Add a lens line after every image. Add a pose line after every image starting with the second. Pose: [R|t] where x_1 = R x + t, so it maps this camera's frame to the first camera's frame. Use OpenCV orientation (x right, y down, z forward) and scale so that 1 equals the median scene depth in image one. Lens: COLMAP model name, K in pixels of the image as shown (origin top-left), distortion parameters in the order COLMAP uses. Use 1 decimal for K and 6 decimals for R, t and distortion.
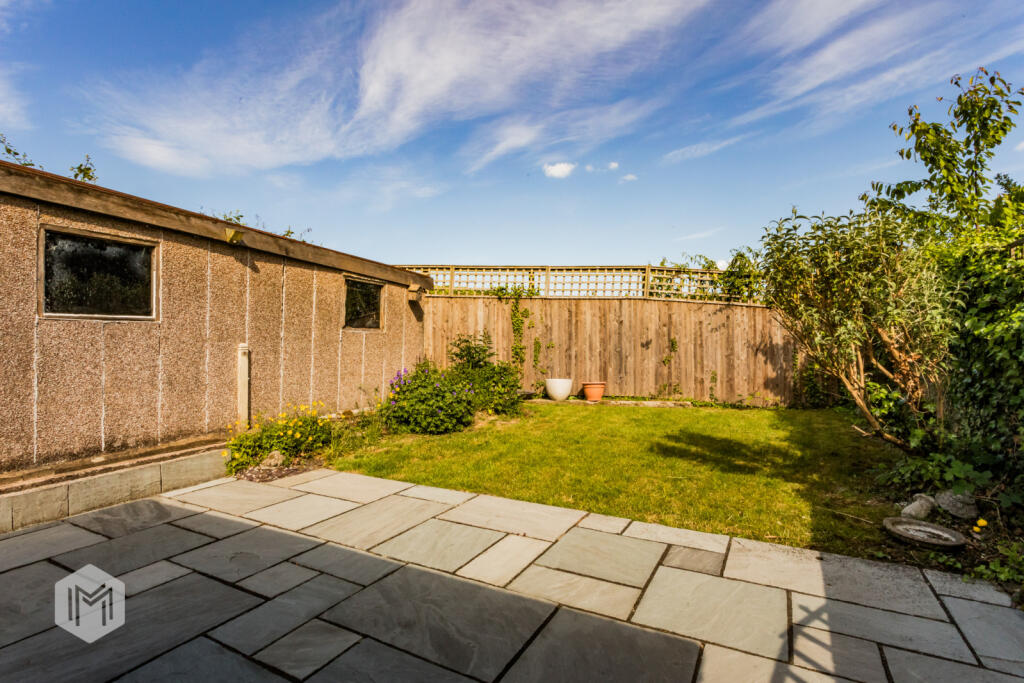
lens RADIAL K [[493.4, 0, 512.0], [0, 493.4, 341.5], [0, 0, 1]] dist [-0.012886, 0.001710]
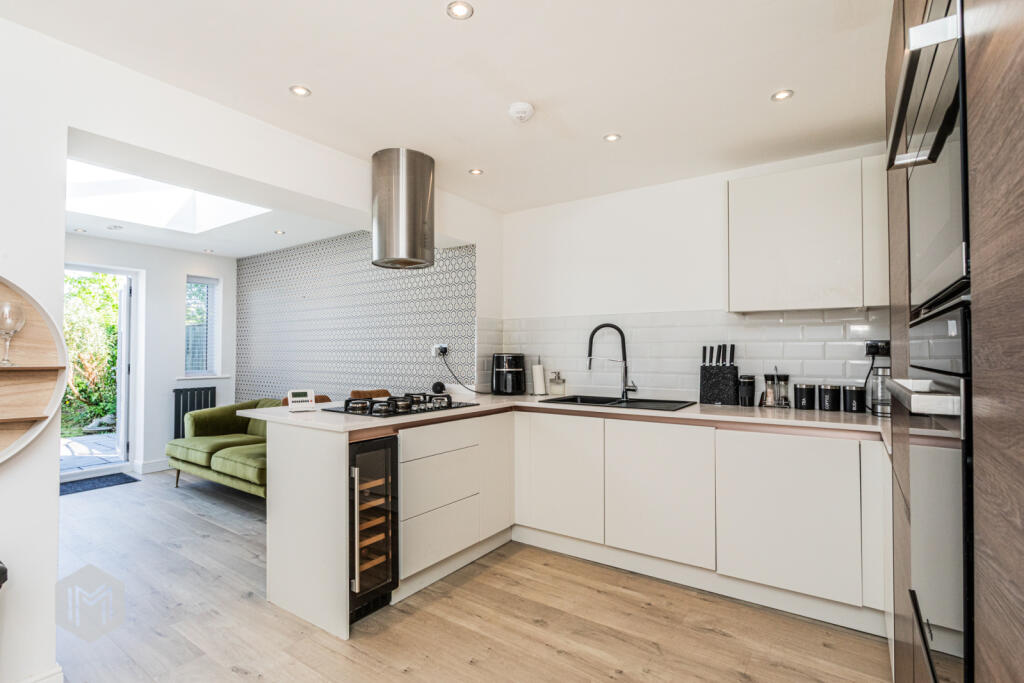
lens RADIAL K [[493.4, 0, 512.0], [0, 493.4, 341.5], [0, 0, 1]] dist [-0.012886, 0.001710]
pose [[0.120512, 0.026558, 0.992357, -1.363562], [-0.004252, 0.999647, -0.026237, -0.030639], [-0.992703, -0.001057, 0.120582, -1.380826]]
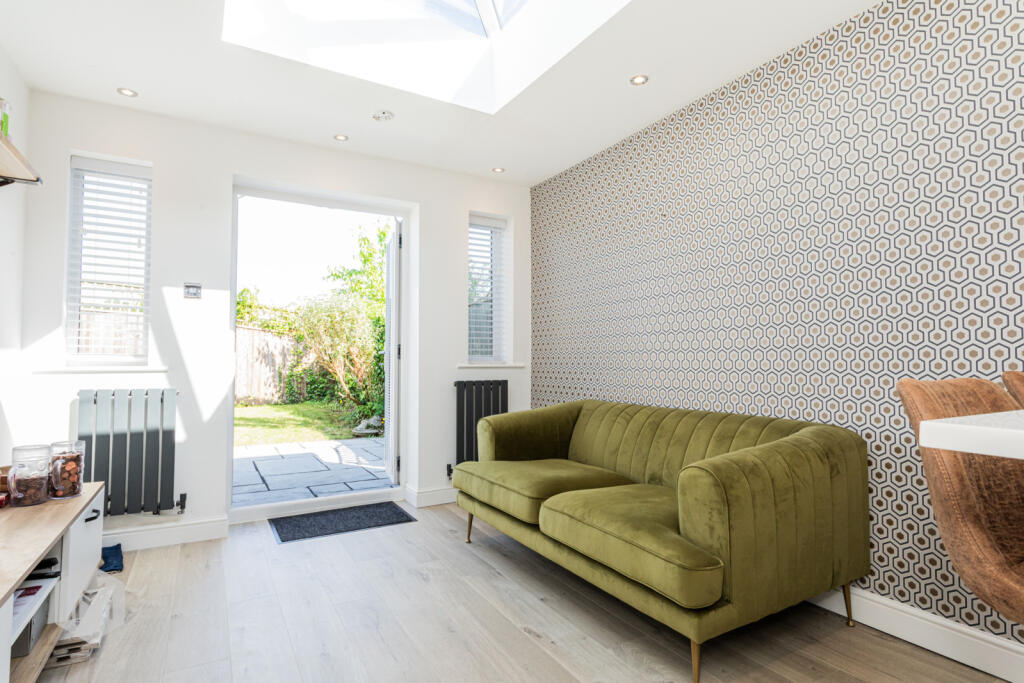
lens RADIAL K [[535.6, 0, 512.0], [0, 535.6, 341.5], [0, 0, 1]] dist [-0.005259, -0.000568]
pose [[0.529947, 0.036744, 0.847234, -0.891567], [-0.006510, 0.999208, -0.039262, 0.036011], [-0.848006, 0.015291, 0.529766, -0.882603]]
